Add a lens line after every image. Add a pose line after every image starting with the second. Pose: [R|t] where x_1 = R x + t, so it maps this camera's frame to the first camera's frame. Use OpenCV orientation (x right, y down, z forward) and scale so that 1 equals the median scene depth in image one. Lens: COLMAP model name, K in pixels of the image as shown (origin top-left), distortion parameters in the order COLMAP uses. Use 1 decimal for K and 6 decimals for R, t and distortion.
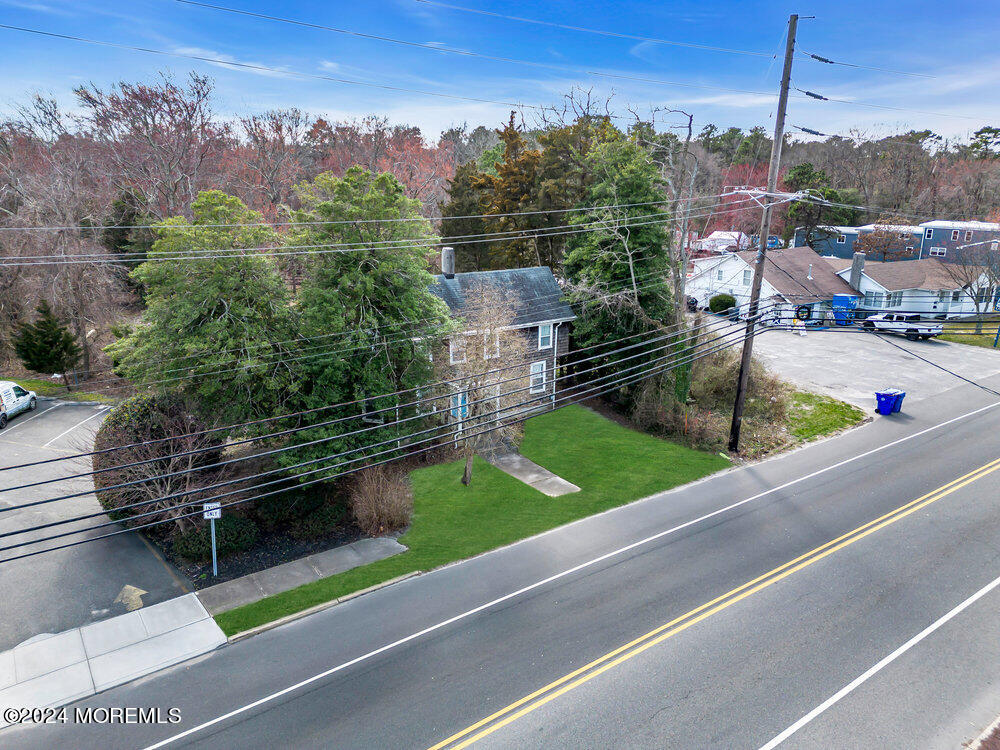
lens RADIAL K [[688.4, 0, 500.0], [0, 688.4, 375.0], [0, 0, 1]] dist [0.037851, -0.004849]
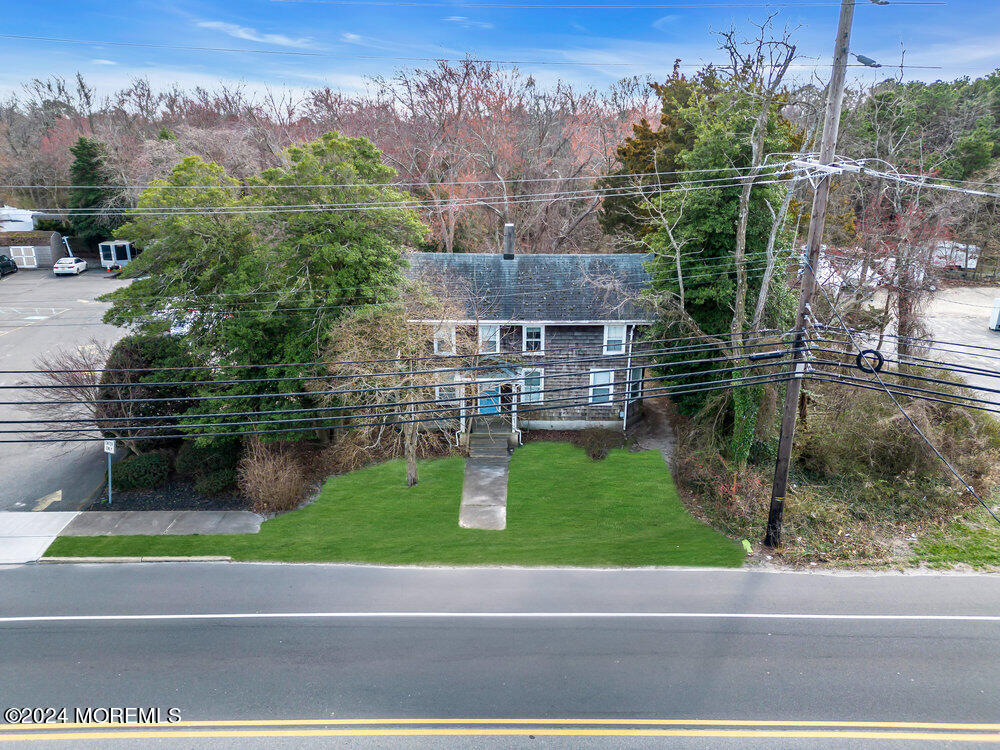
lens RADIAL K [[688.4, 0, 500.0], [0, 688.4, 375.0], [0, 0, 1]] dist [0.037851, -0.004849]
pose [[0.816436, 0.174228, -0.550524, 0.471637], [-0.150232, 0.984653, 0.088822, -0.076217], [0.557550, 0.010189, 0.830081, 0.279089]]
